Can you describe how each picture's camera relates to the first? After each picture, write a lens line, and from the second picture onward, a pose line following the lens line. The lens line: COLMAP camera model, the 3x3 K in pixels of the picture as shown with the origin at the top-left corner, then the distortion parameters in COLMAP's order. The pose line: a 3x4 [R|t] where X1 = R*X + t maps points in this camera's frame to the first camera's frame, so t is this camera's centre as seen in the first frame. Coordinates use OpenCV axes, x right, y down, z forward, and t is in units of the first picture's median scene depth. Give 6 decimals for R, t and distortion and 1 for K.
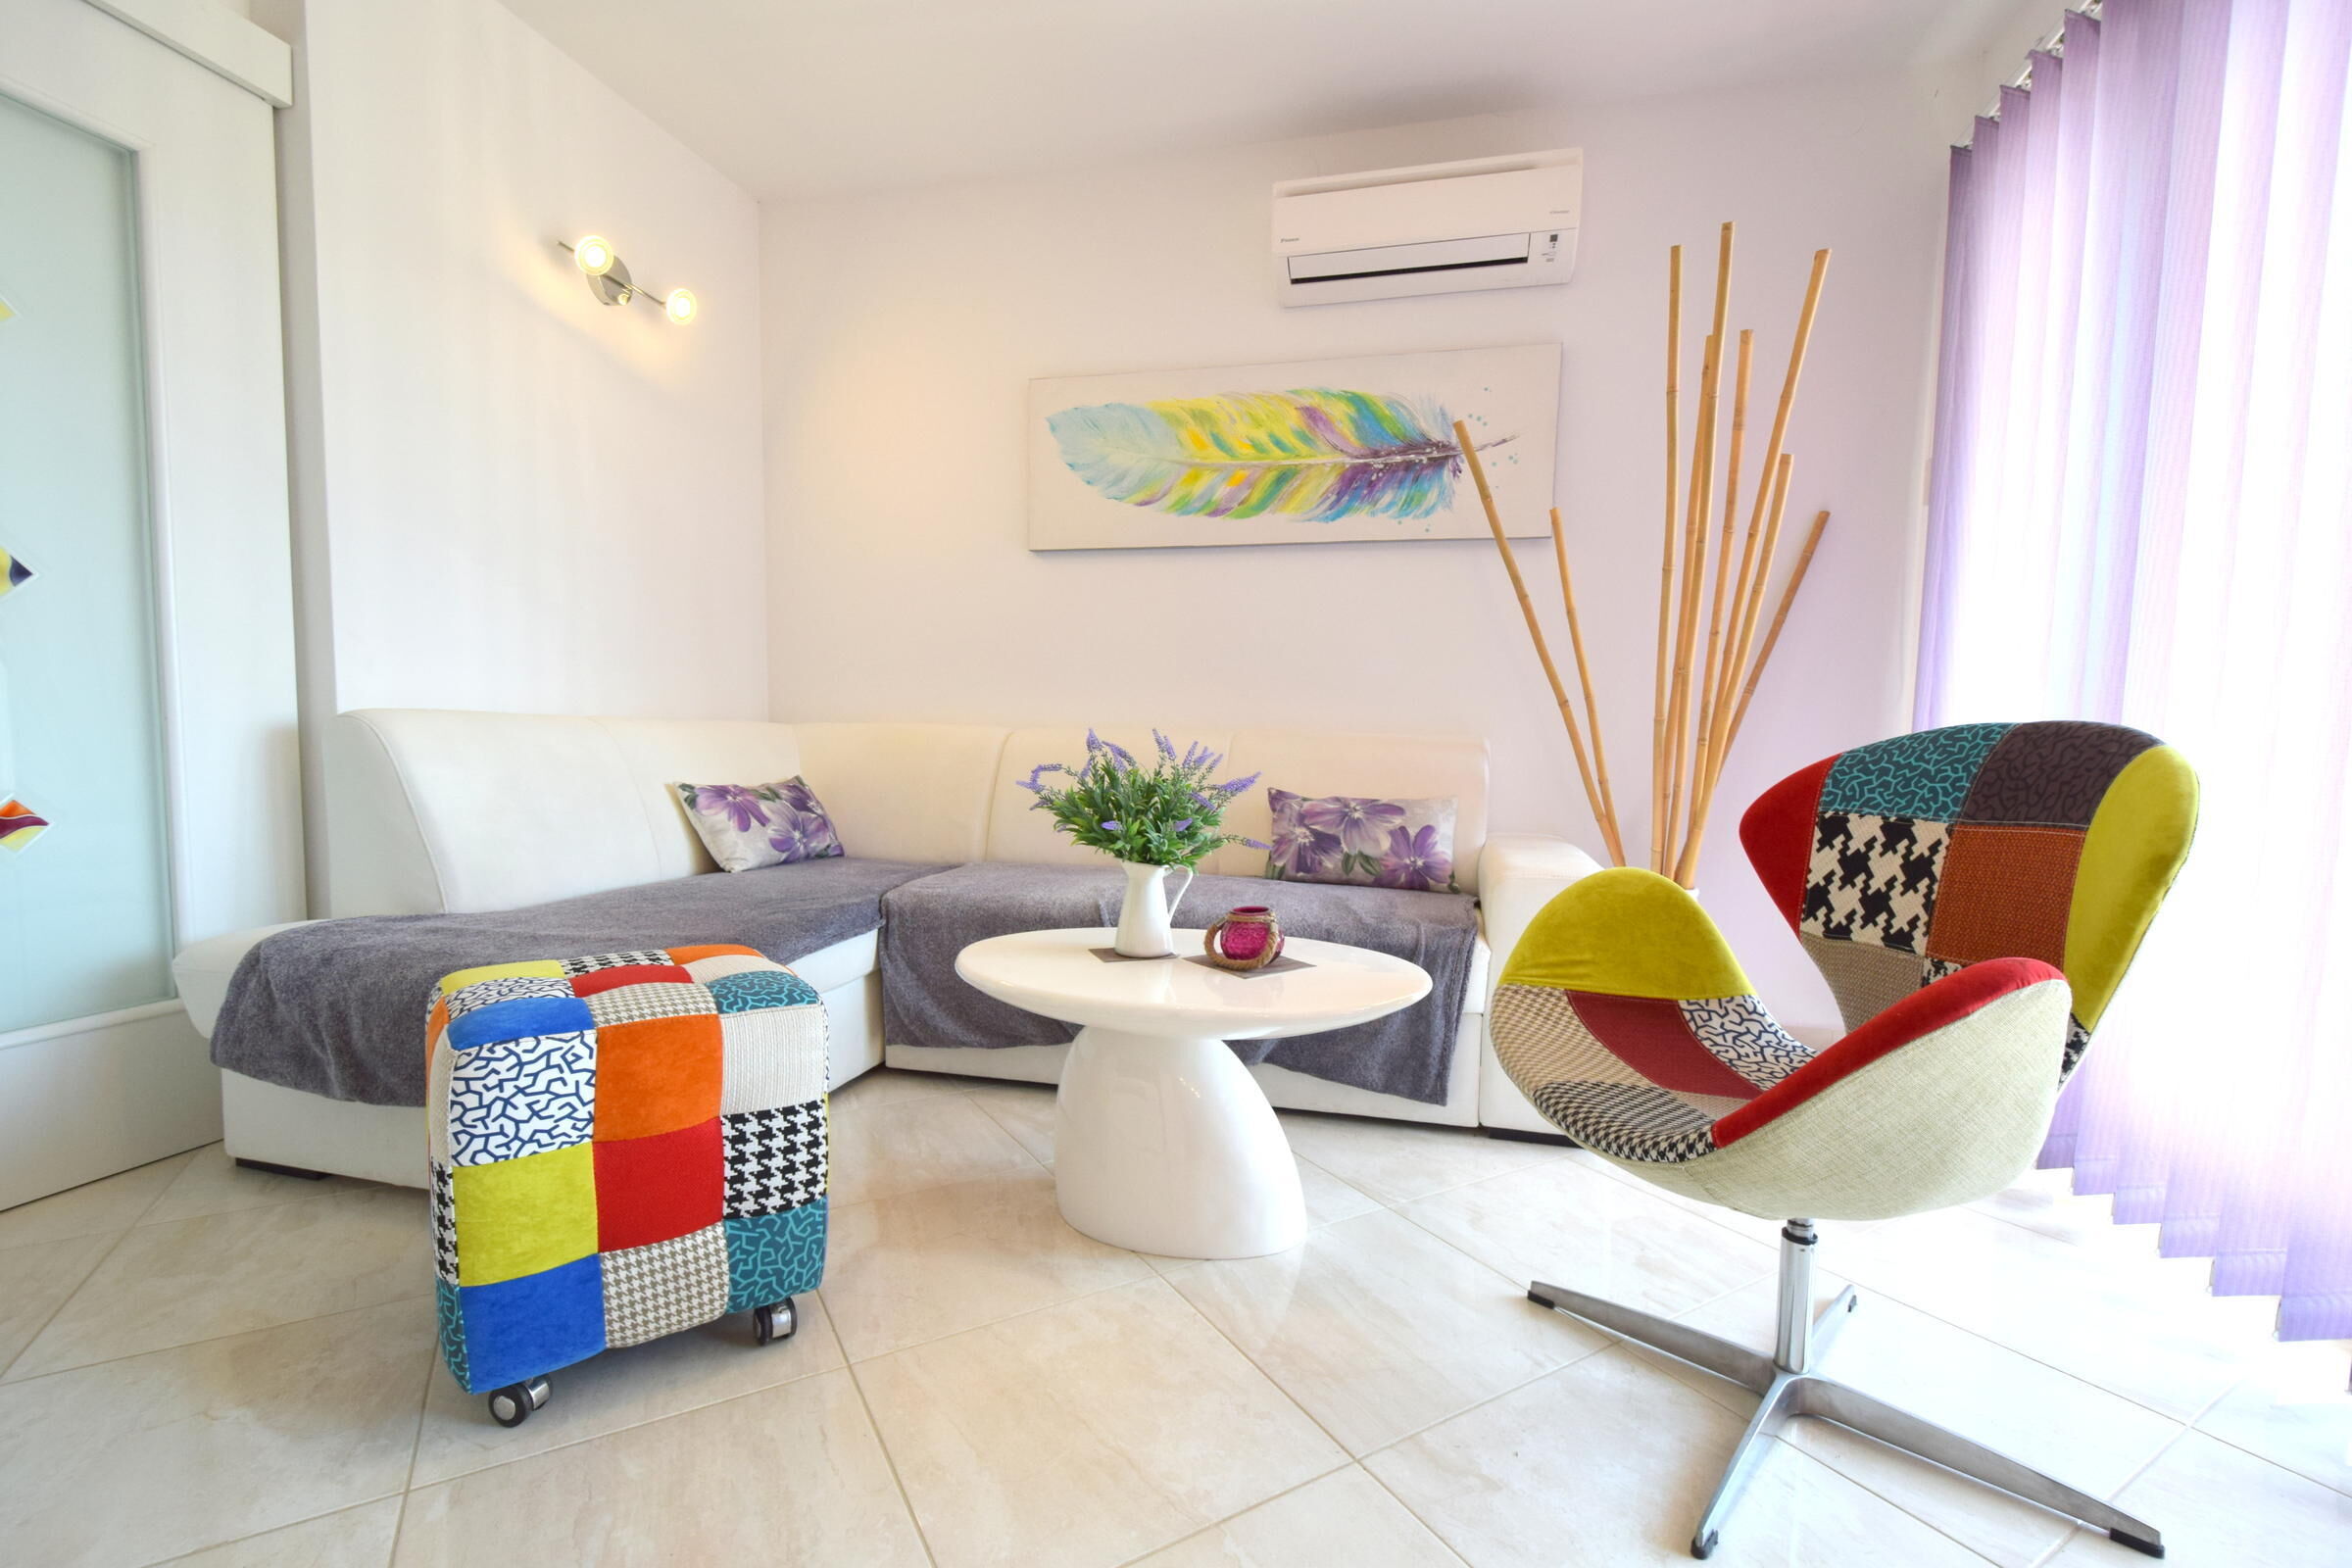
lens RADIAL K [[1020.1, 0, 1188.0], [0, 1020.1, 814.7], [0, 0, 1]] dist [0.004868, -0.005508]
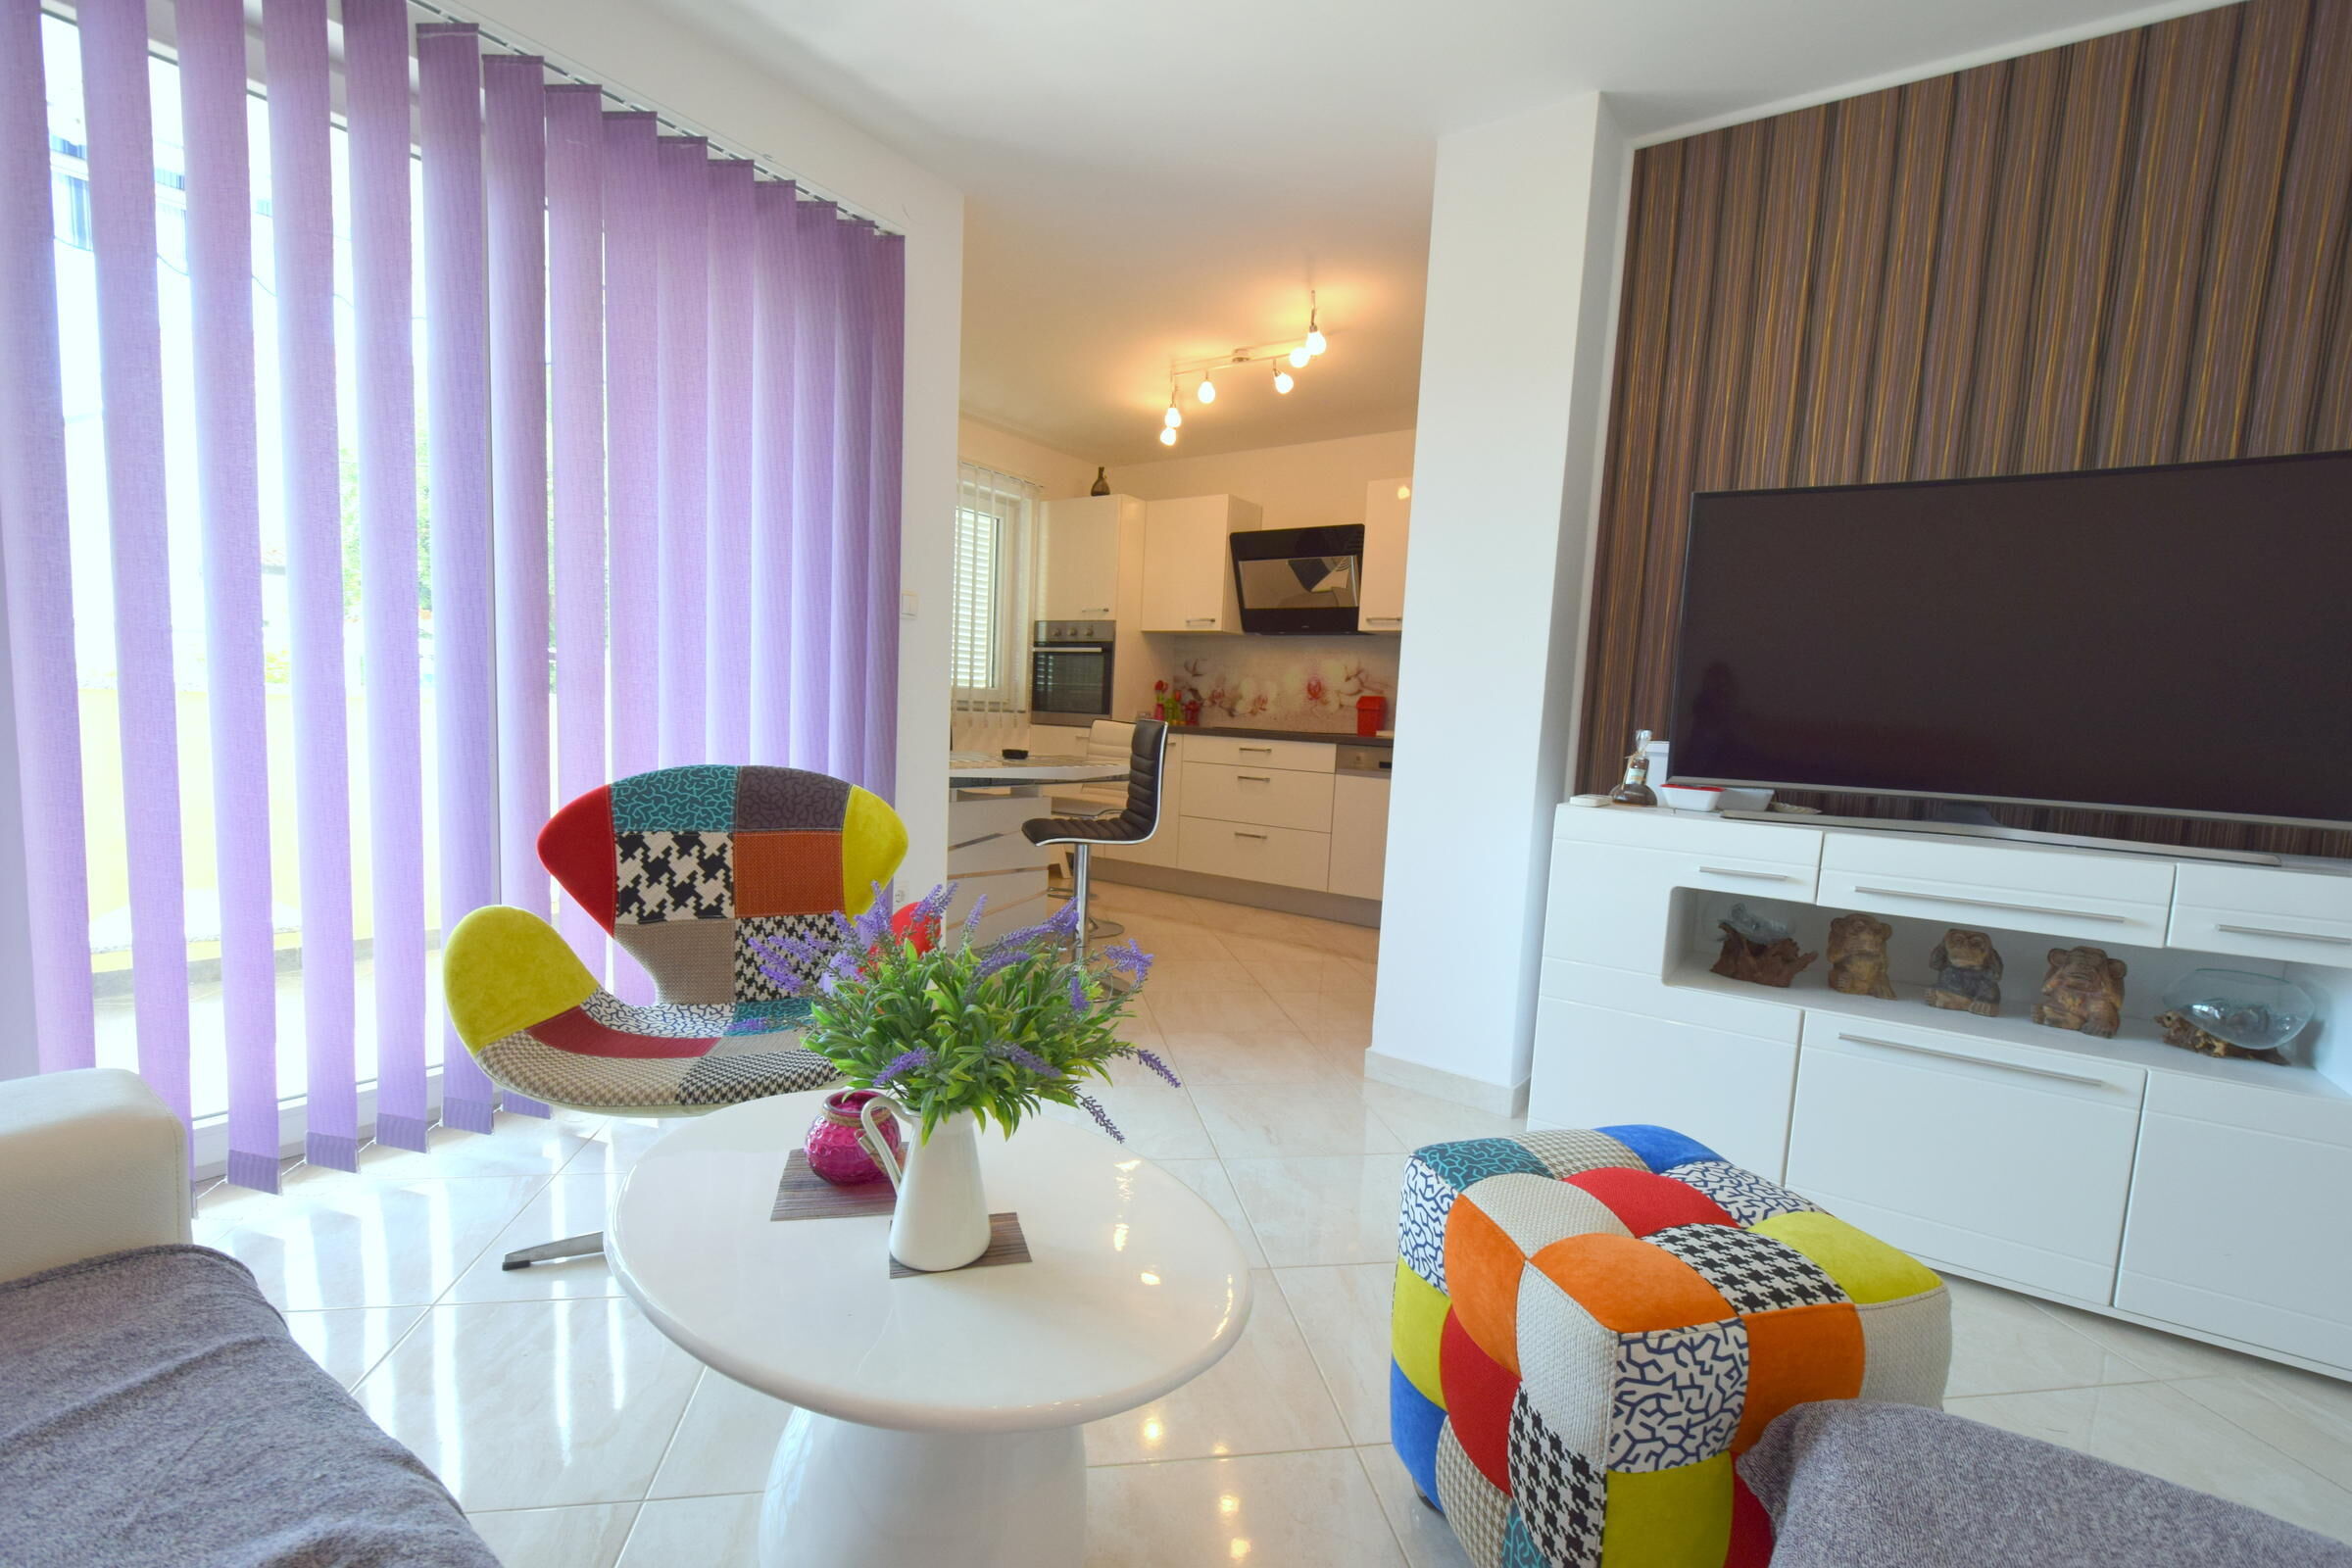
lens RADIAL K [[1020.1, 0, 1177.0], [0, 1020.1, 815.7], [0, 0, 1]] dist [0.004868, -0.005508]
pose [[-0.930901, -0.099228, 0.351537, -0.277205], [-0.039664, 0.984164, 0.172764, -0.174813], [-0.363113, 0.146883, -0.920095, 1.234660]]
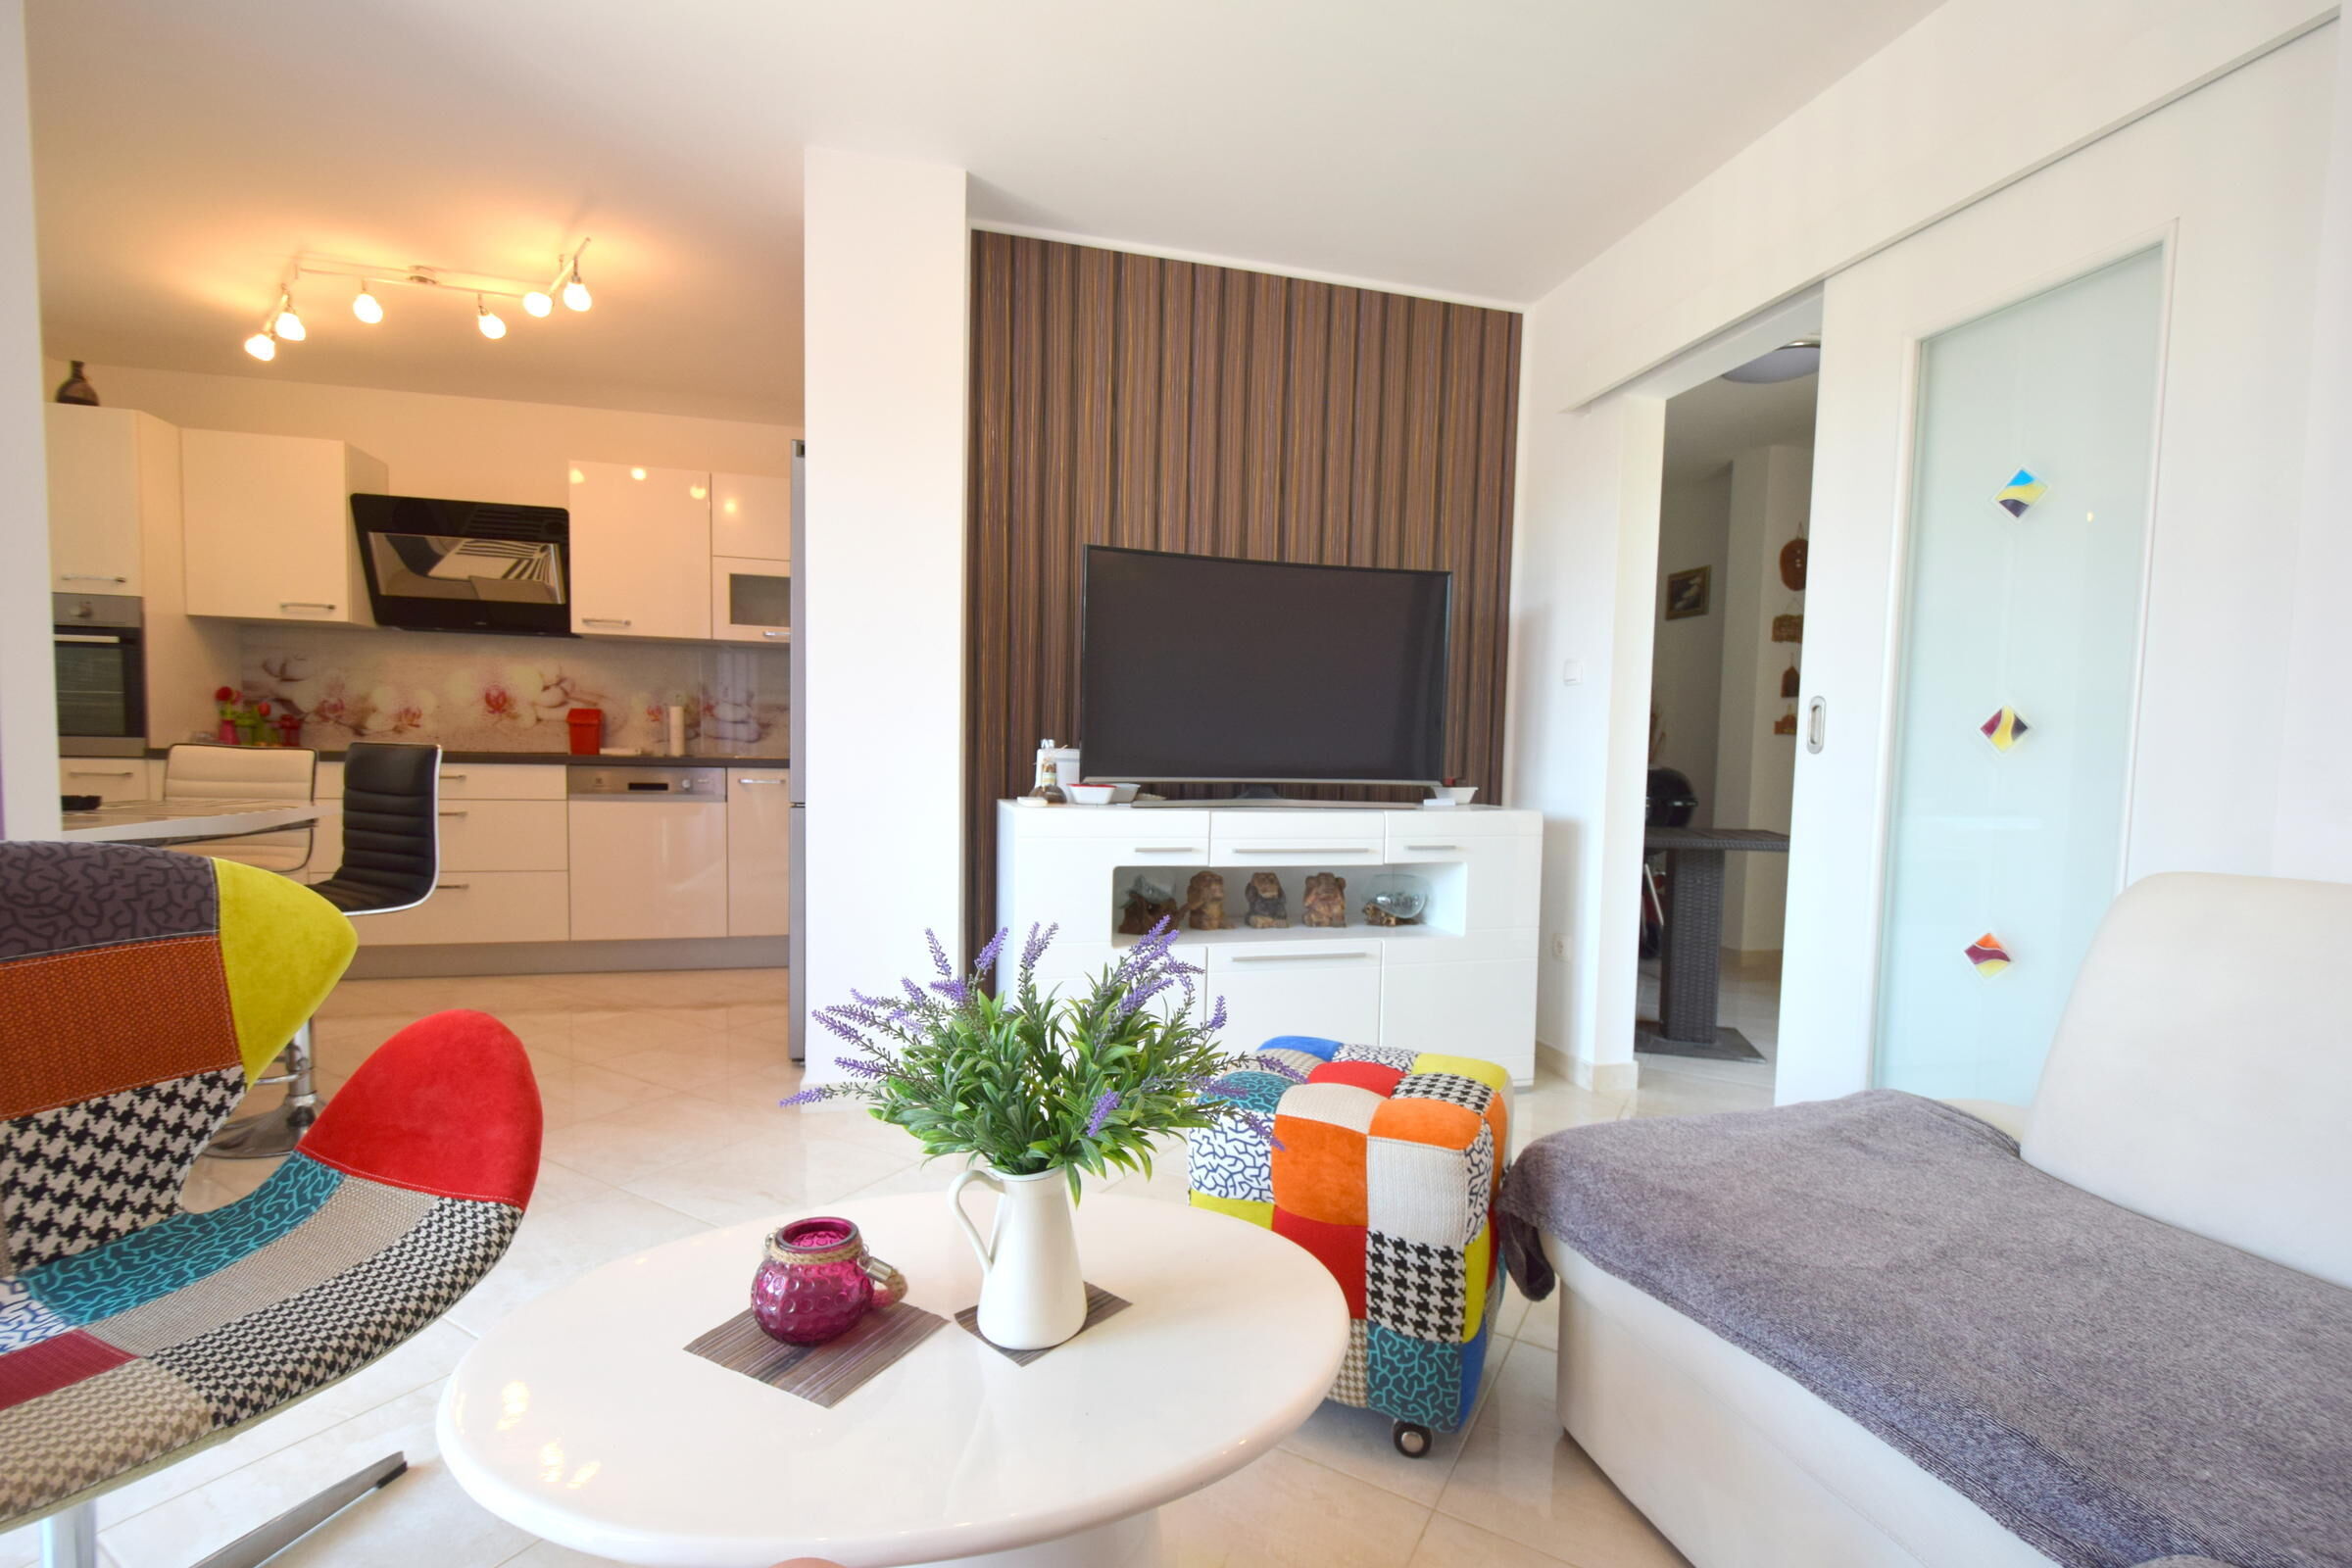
lens RADIAL K [[1020.1, 0, 1184.8], [0, 1020.1, 815.8], [0, 0, 1]] dist [0.004868, -0.005508]
pose [[-0.876093, -0.006653, -0.482097, 0.128952], [-0.069316, 0.991255, 0.112285, -0.155887], [0.477134, 0.131790, -0.868893, 1.239935]]
